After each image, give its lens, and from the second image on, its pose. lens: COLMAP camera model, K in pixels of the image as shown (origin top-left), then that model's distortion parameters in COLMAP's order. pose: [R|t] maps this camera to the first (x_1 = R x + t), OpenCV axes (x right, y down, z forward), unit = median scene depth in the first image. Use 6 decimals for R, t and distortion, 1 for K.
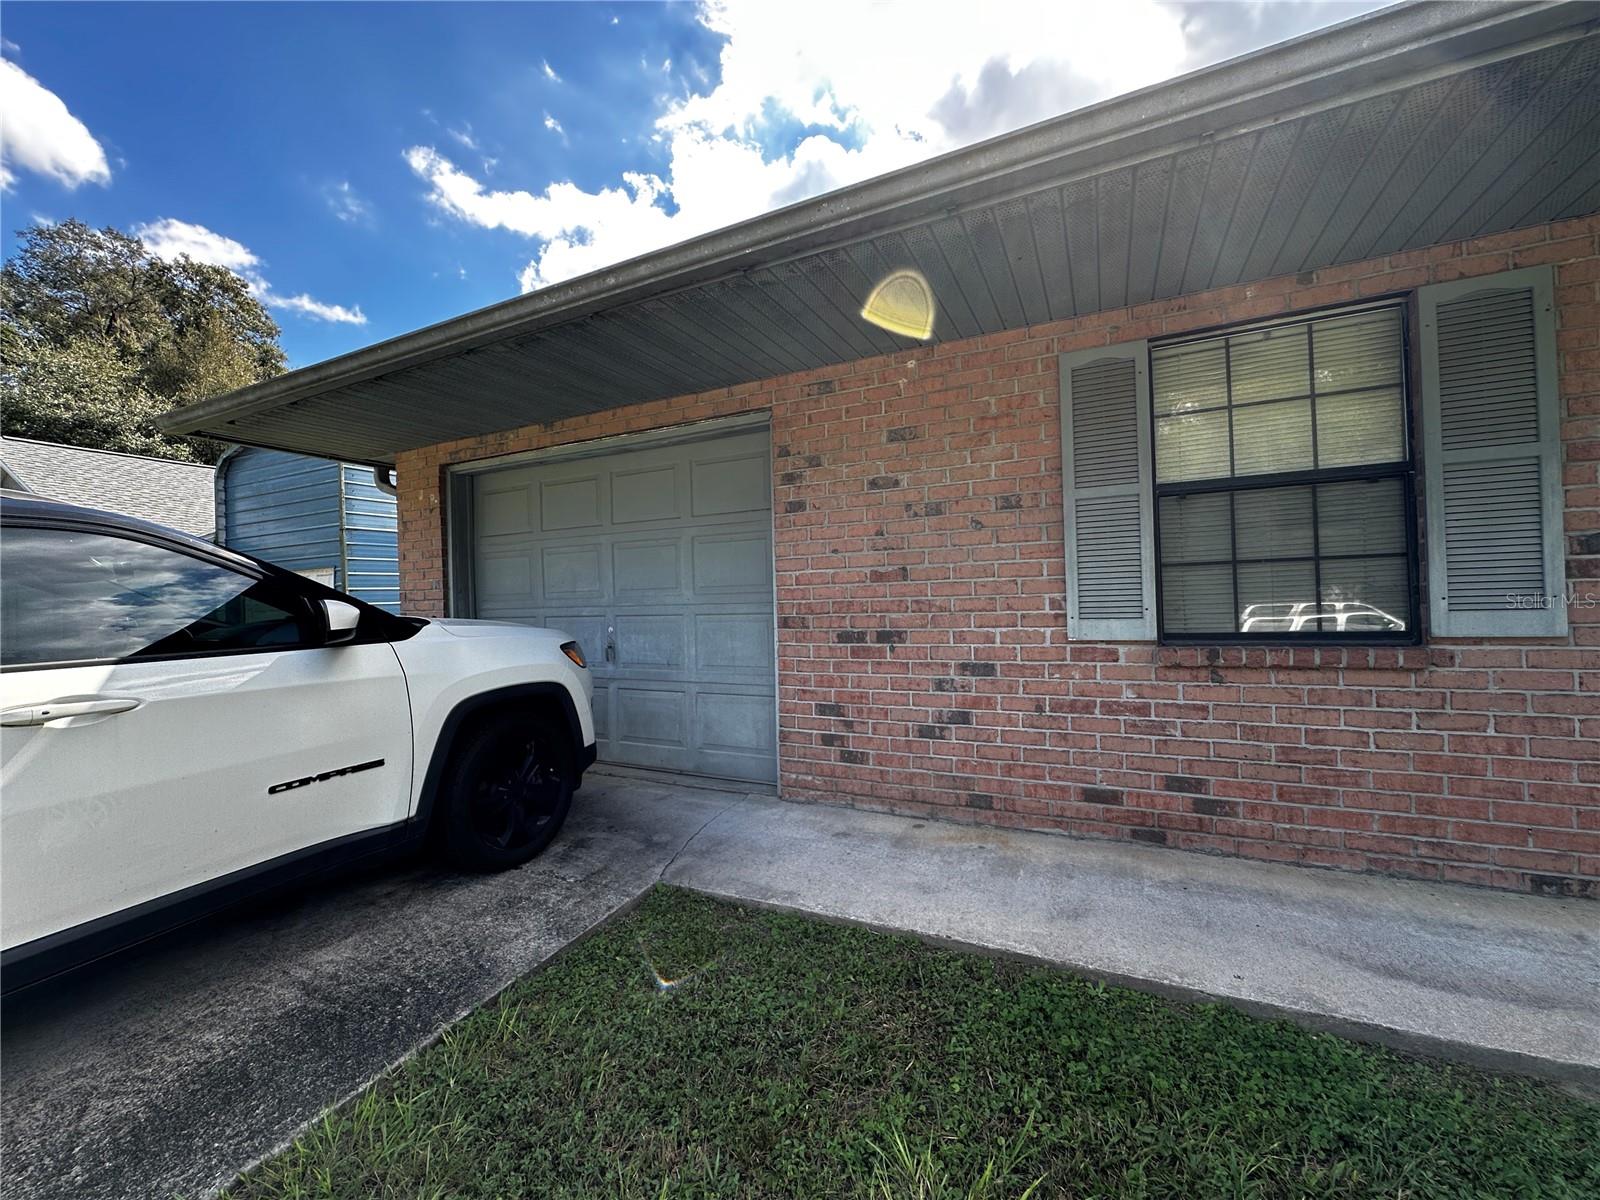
lens RADIAL K [[643.6, 0, 790.0], [0, 643.6, 599.4], [0, 0, 1]] dist [-0.005394, 0.001005]
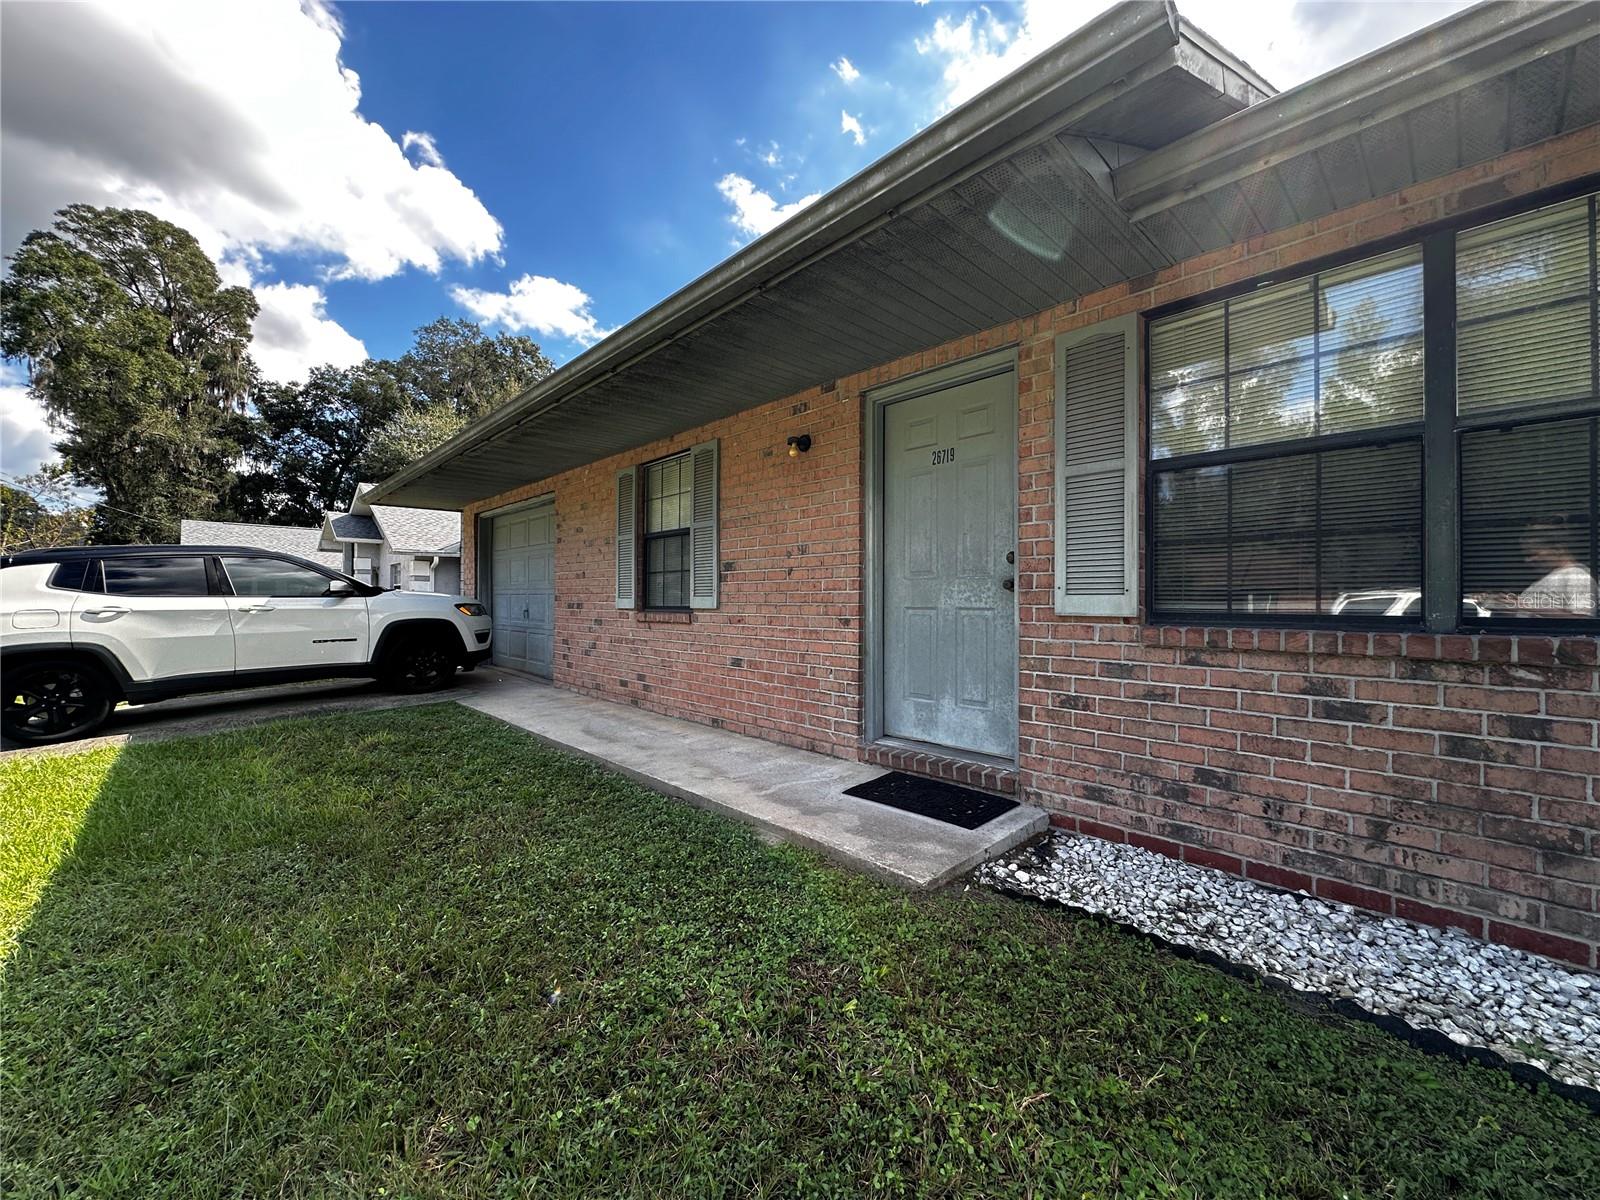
lens RADIAL K [[643.6, 0, 789.7], [0, 643.6, 599.0], [0, 0, 1]] dist [-0.005394, 0.001005]
pose [[0.932324, 0.029935, -0.360384, 1.558253], [-0.027699, 0.999552, 0.011369, -0.004923], [0.360563, -0.000617, 0.932735, -0.677895]]
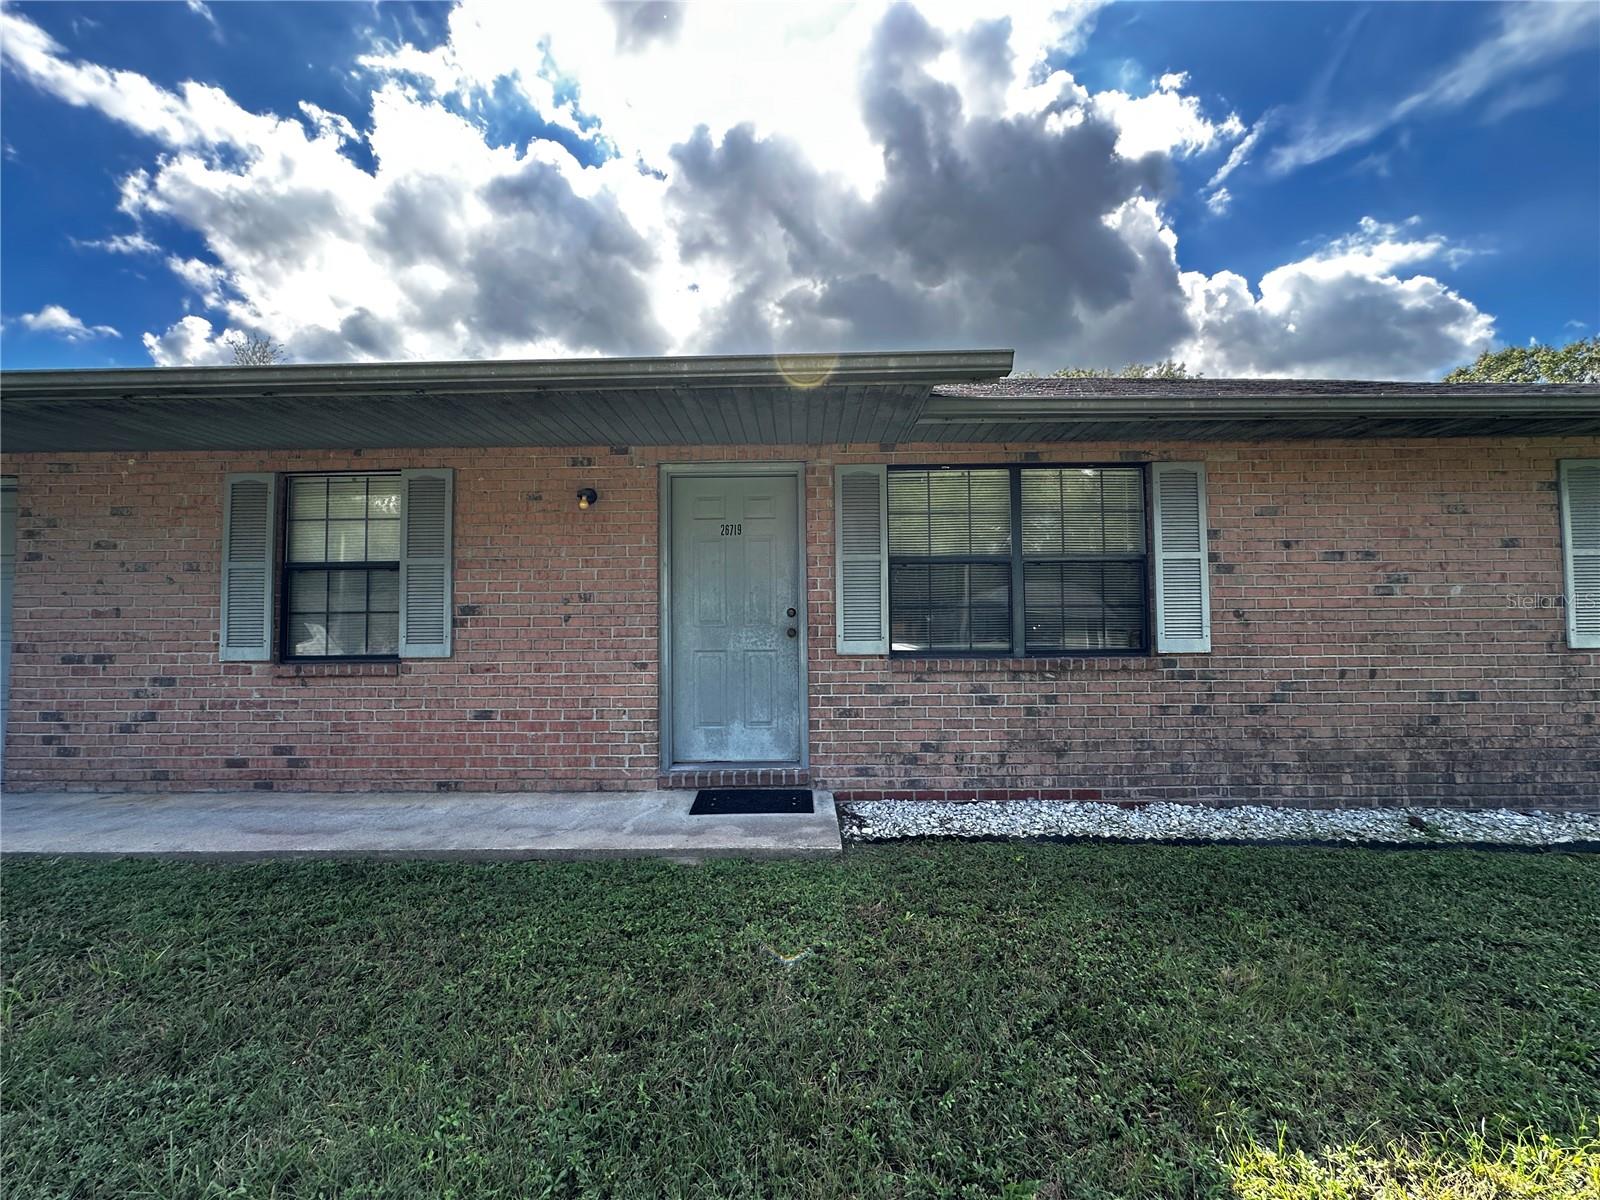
lens RADIAL K [[643.6, 0, 813.6], [0, 643.6, 597.1], [0, 0, 1]] dist [-0.005394, 0.001005]
pose [[0.902314, 0.037223, 0.429469, 0.948465], [-0.018945, 0.998727, -0.046759, -0.038540], [-0.430663, 0.034055, 0.901870, -0.882504]]
